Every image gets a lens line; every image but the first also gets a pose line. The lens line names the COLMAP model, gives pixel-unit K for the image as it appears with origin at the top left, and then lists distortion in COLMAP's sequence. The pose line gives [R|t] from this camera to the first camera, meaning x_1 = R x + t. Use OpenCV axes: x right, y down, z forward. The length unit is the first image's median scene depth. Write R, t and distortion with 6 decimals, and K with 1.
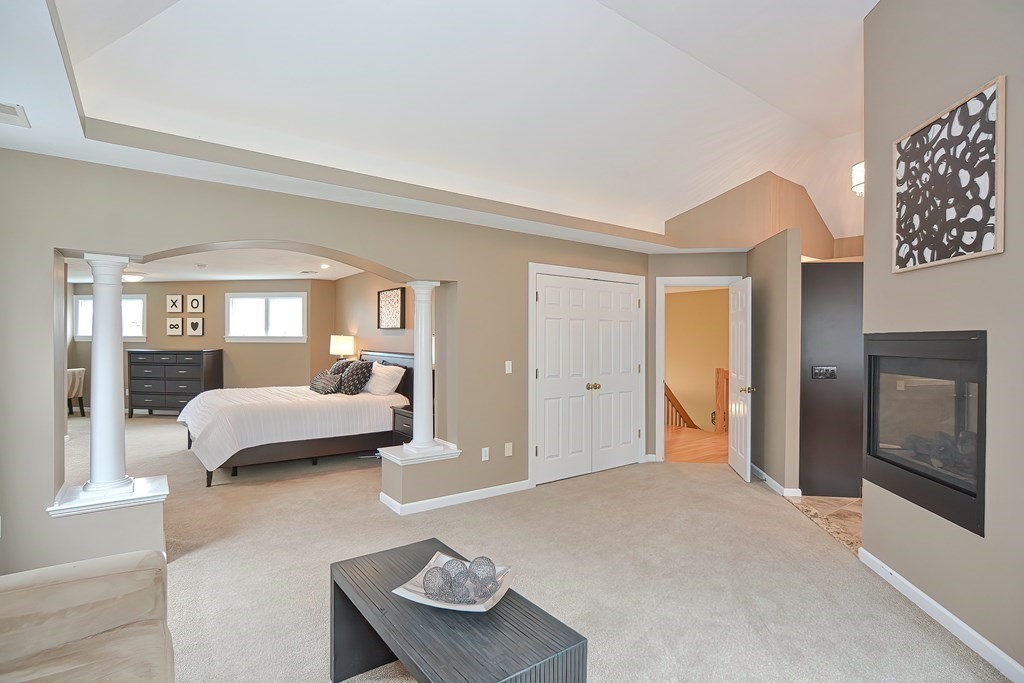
lens RADIAL K [[509.4, 0, 512.0], [0, 509.4, 341.5], [0, 0, 1]] dist [-0.023900, 0.000673]
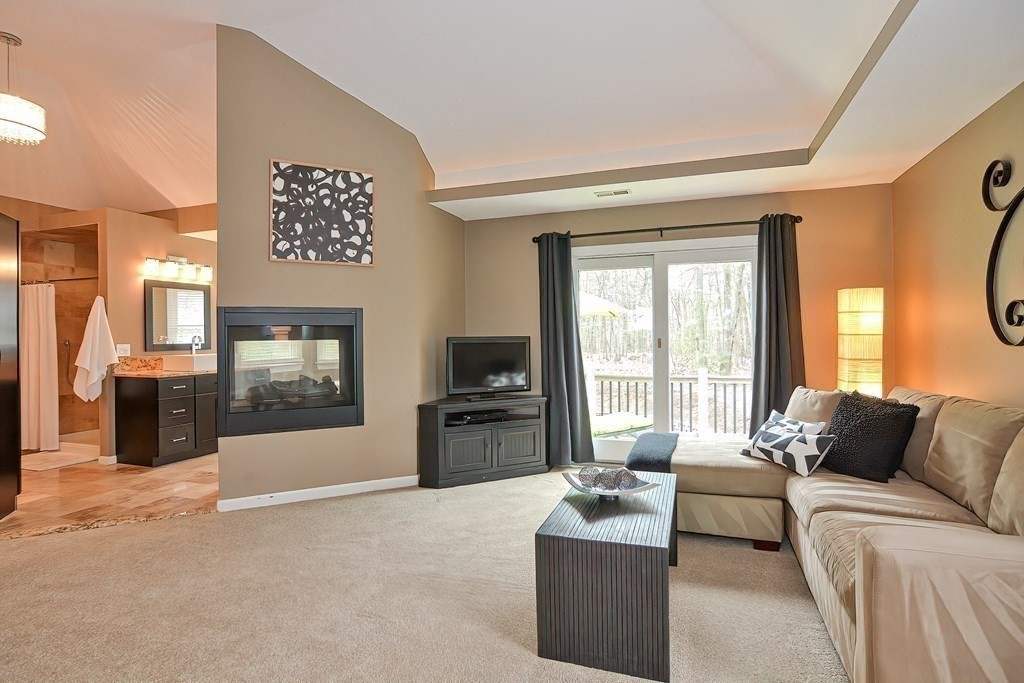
lens RADIAL K [[509.4, 0, 512.0], [0, 509.4, 341.5], [0, 0, 1]] dist [-0.023900, 0.000673]
pose [[-0.560560, -0.000938, 0.828113, -0.743307], [0.014139, 0.999843, 0.010703, 0.074156], [-0.827993, 0.017708, -0.560459, 1.383745]]
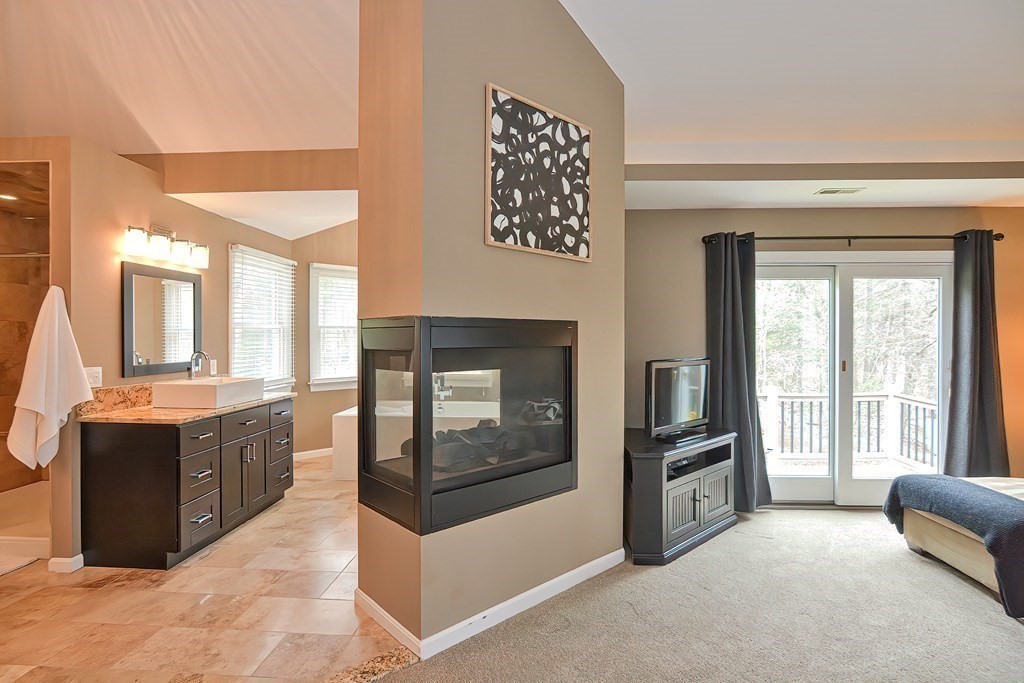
lens RADIAL K [[509.4, 0, 512.0], [0, 509.4, 341.5], [0, 0, 1]] dist [-0.023900, 0.000673]
pose [[-0.768544, -0.005253, 0.639775, 0.236698], [0.001845, 0.999944, 0.010426, 0.013140], [-0.639794, 0.009194, -0.768492, 1.821427]]
